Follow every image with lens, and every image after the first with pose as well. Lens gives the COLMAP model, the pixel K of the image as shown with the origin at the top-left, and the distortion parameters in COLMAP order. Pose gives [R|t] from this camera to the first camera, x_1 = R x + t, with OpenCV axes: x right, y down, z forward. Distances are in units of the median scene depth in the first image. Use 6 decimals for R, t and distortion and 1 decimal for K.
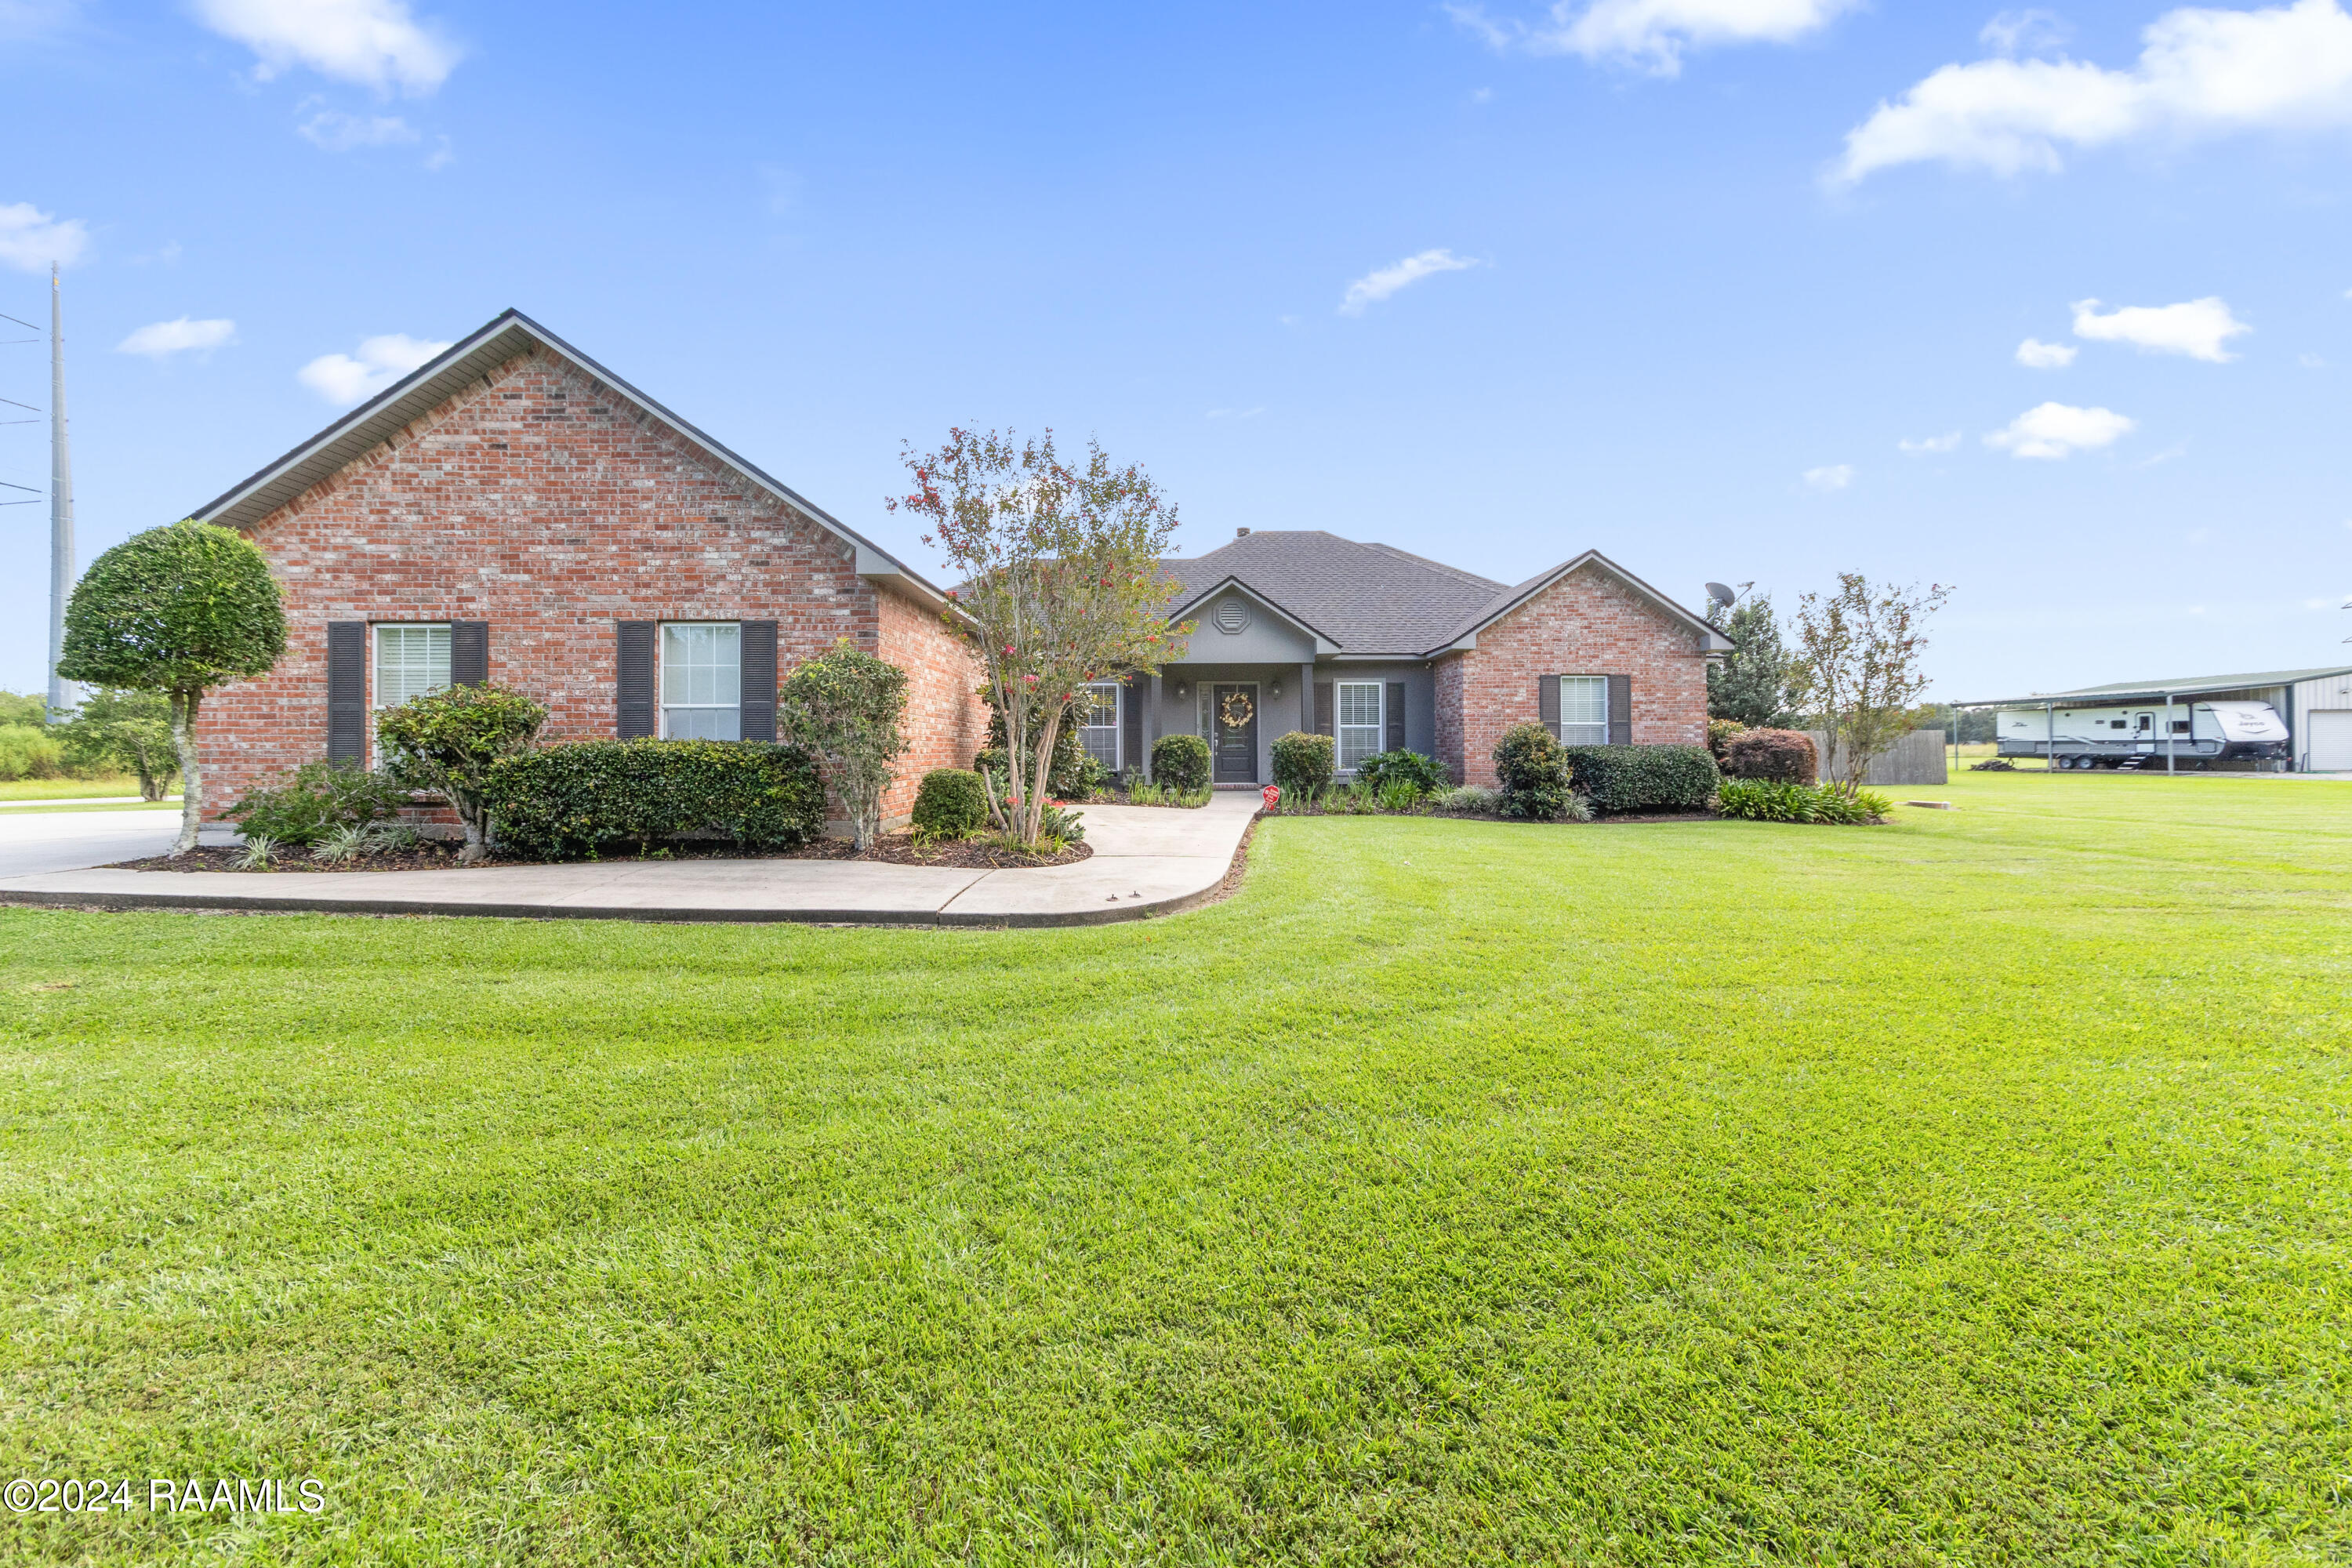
lens RADIAL K [[844.1, 0, 1169.9], [0, 844.1, 738.9], [0, 0, 1]] dist [-0.000152, 0.000384]
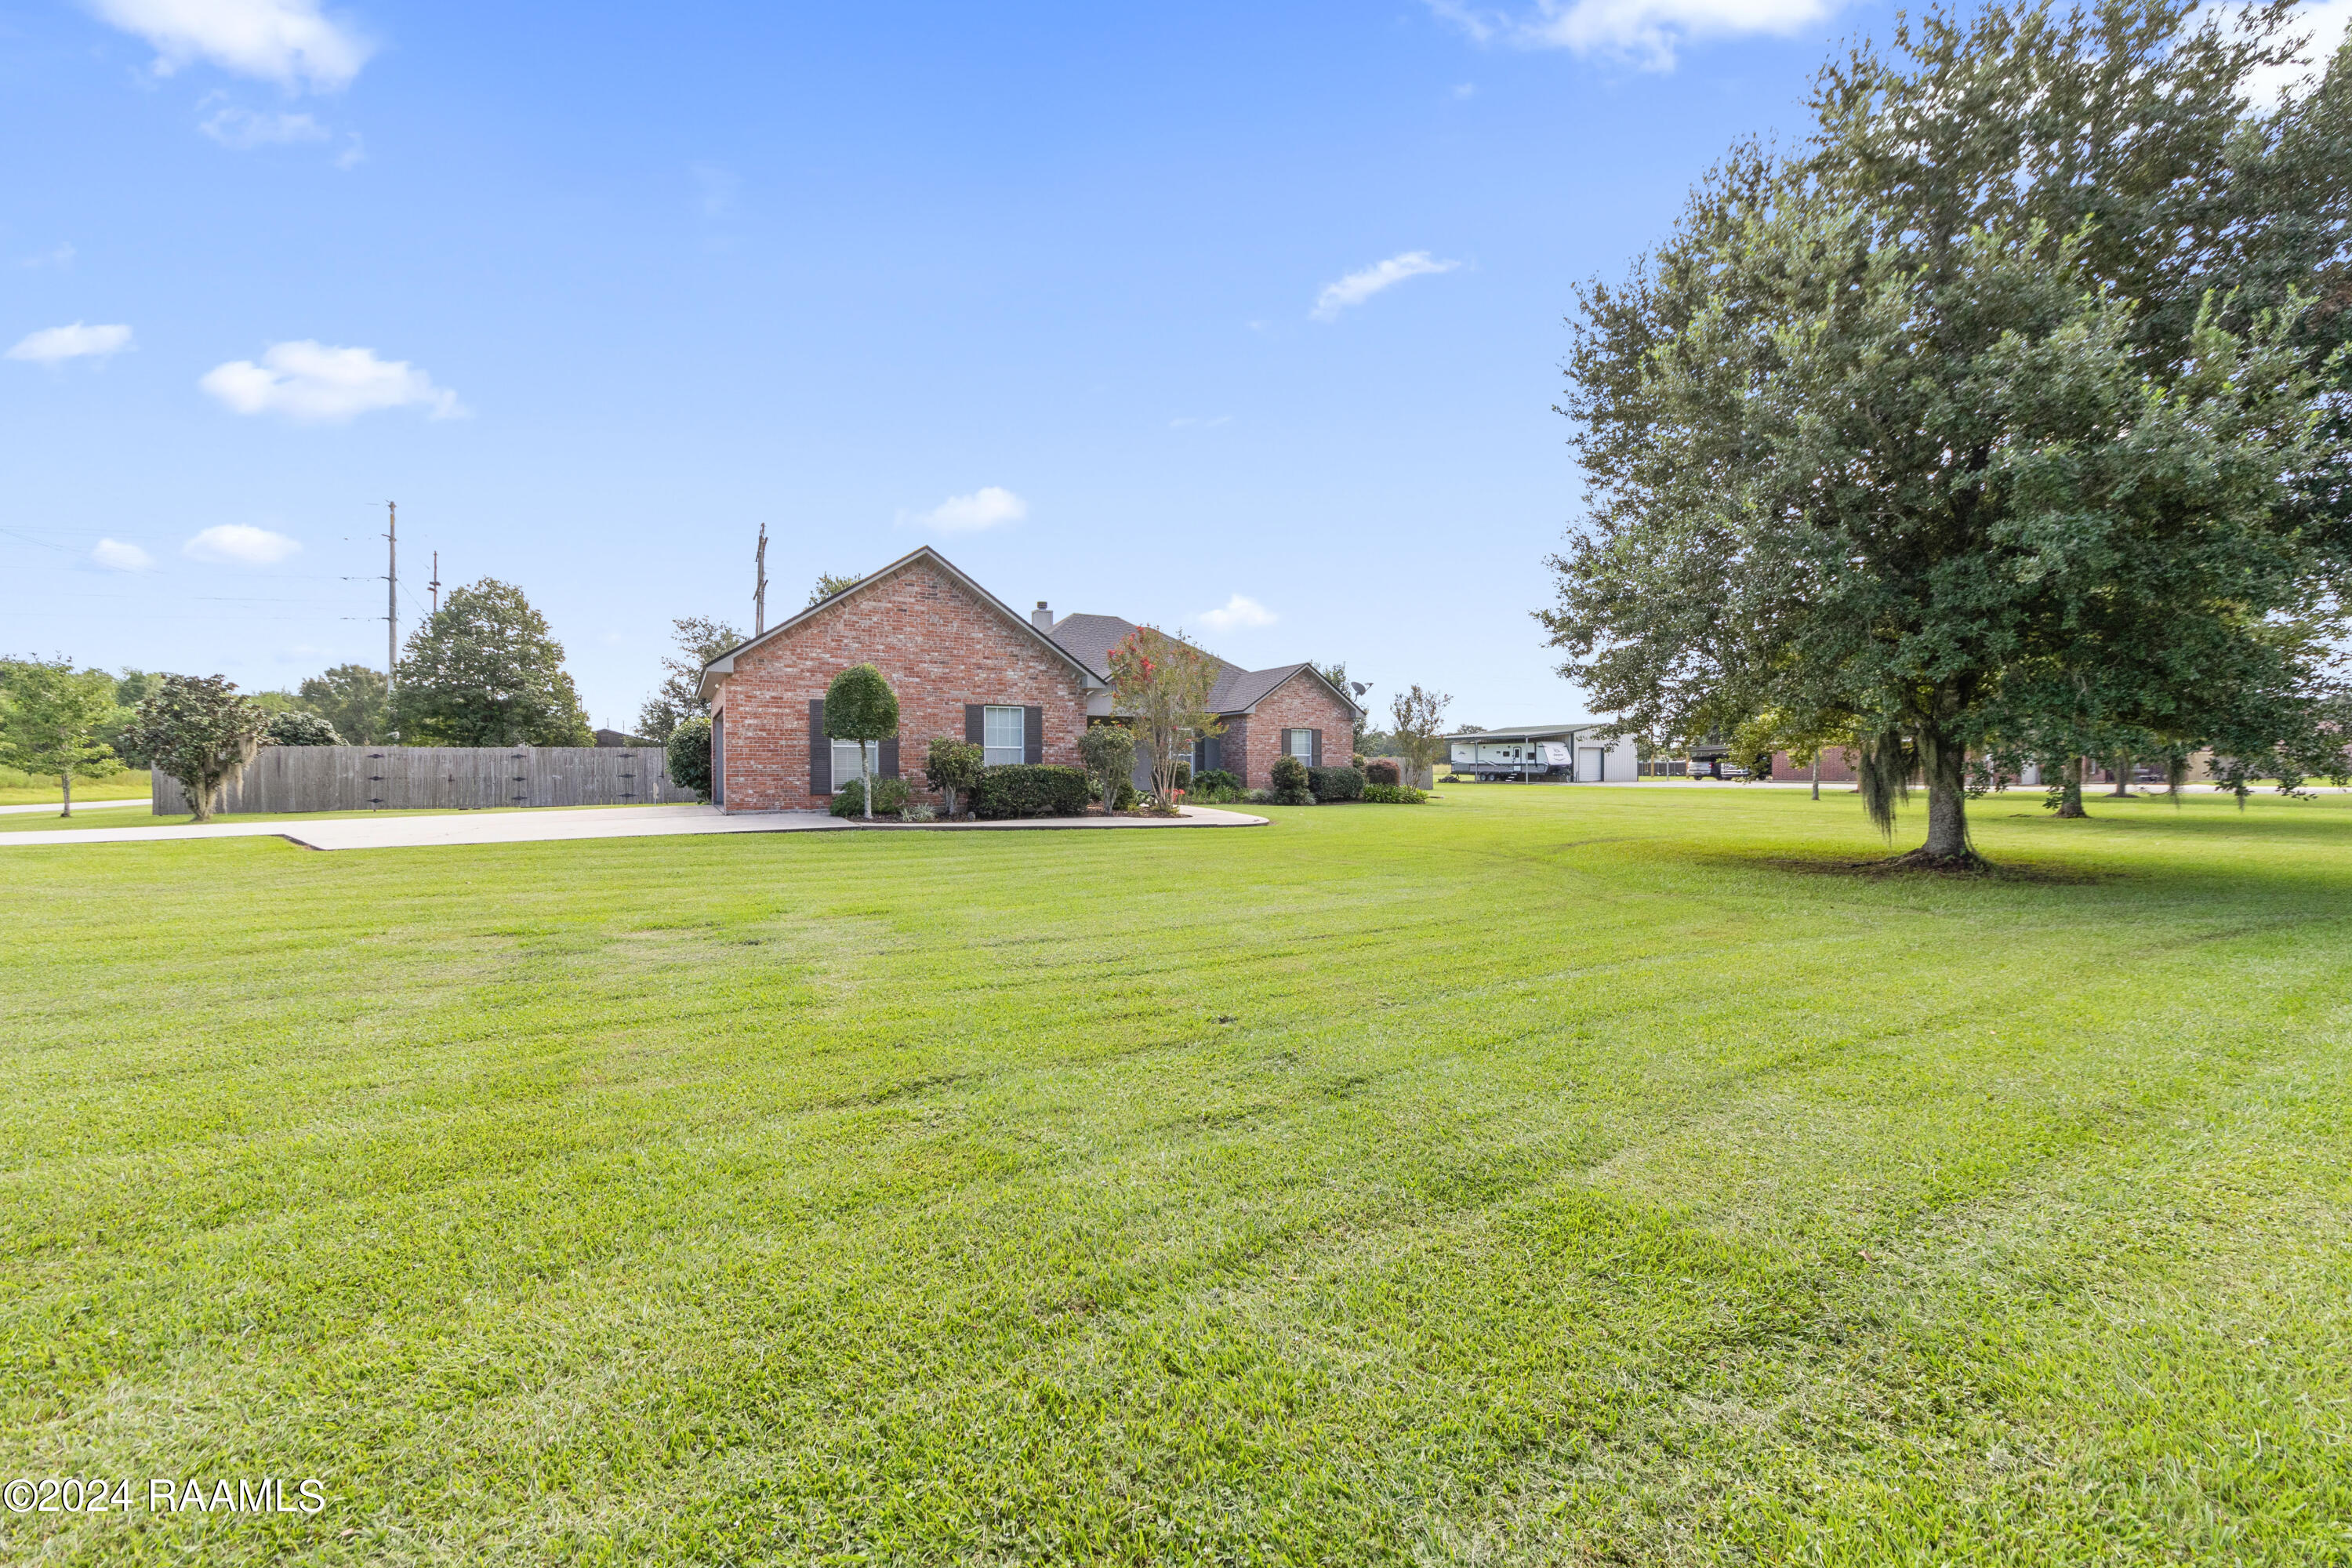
lens RADIAL K [[935.4, 0, 1178.4], [0, 935.4, 773.2], [0, 0, 1]] dist [-0.010135, -0.000107]
pose [[0.875969, -0.002342, 0.482362, -0.867421], [-0.005906, 0.999861, 0.015580, -0.010075], [-0.482331, -0.016497, 0.875833, -0.791866]]
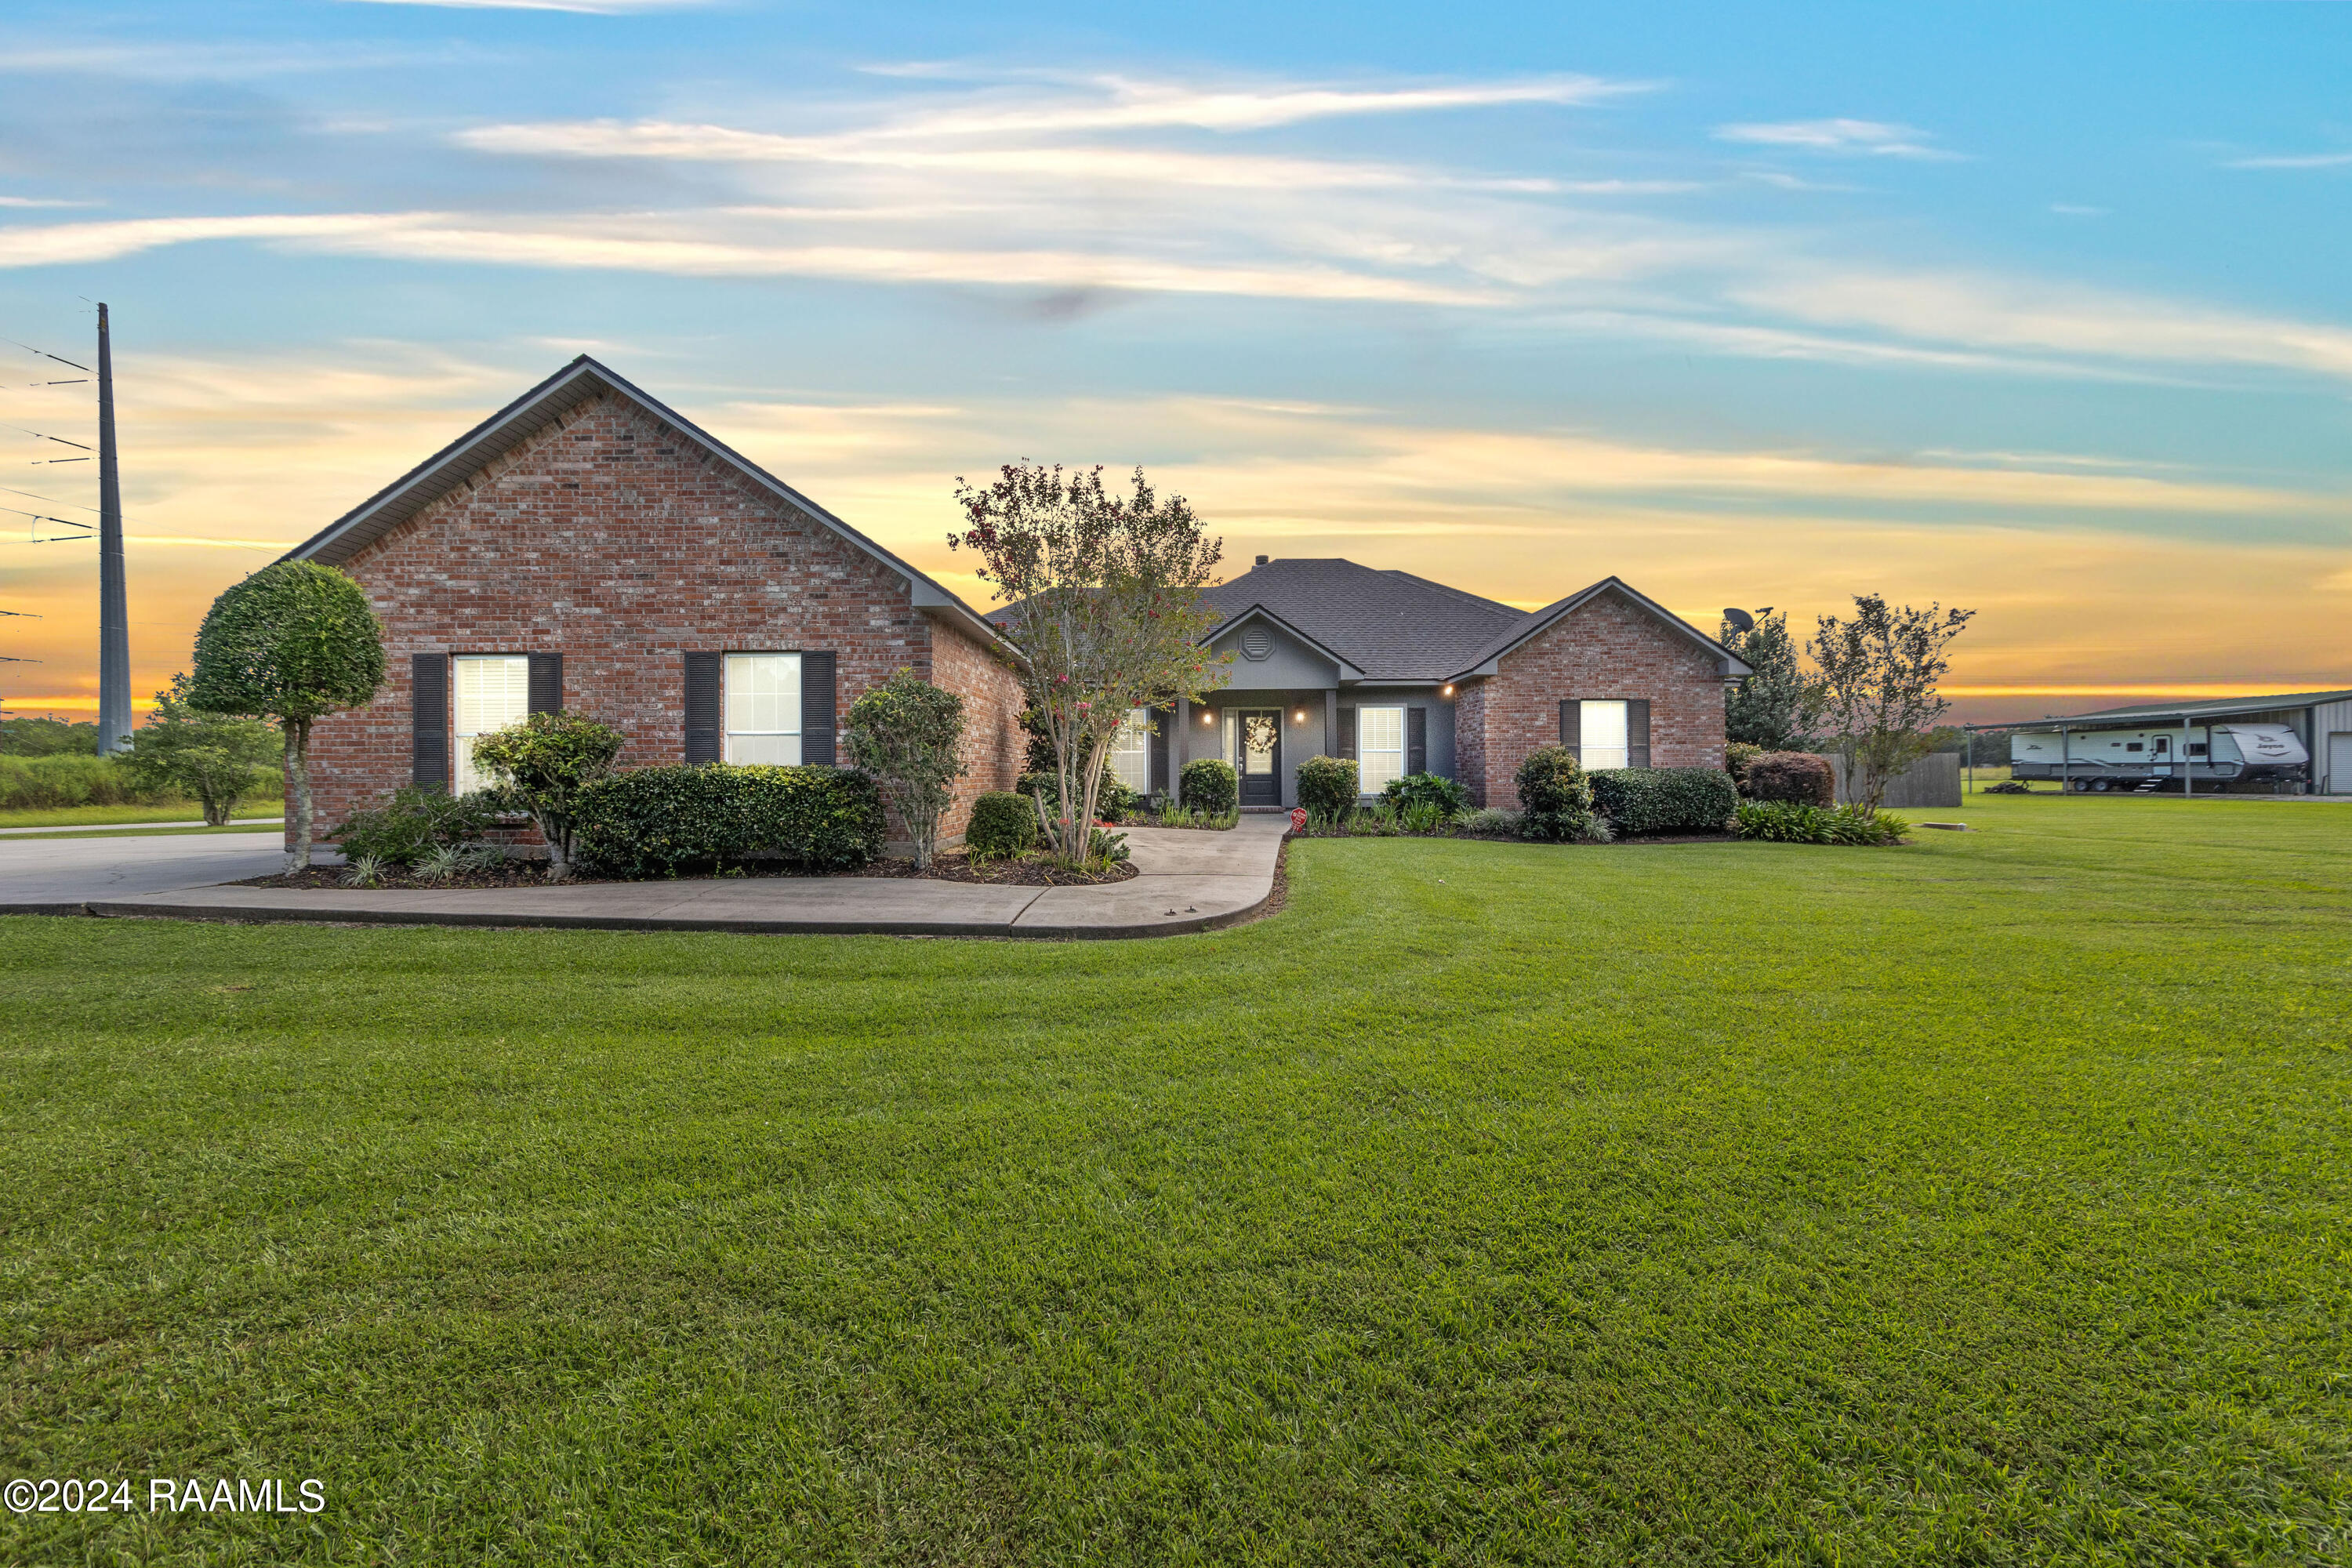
lens RADIAL K [[844.1, 0, 1161.7], [0, 844.1, 767.3], [0, 0, 1]] dist [-0.000152, 0.000384]
pose [[0.999918, -0.002690, -0.012518, -0.033411], [0.002733, 0.999990, 0.003420, 0.001332], [0.012509, -0.003454, 0.999916, -0.028303]]
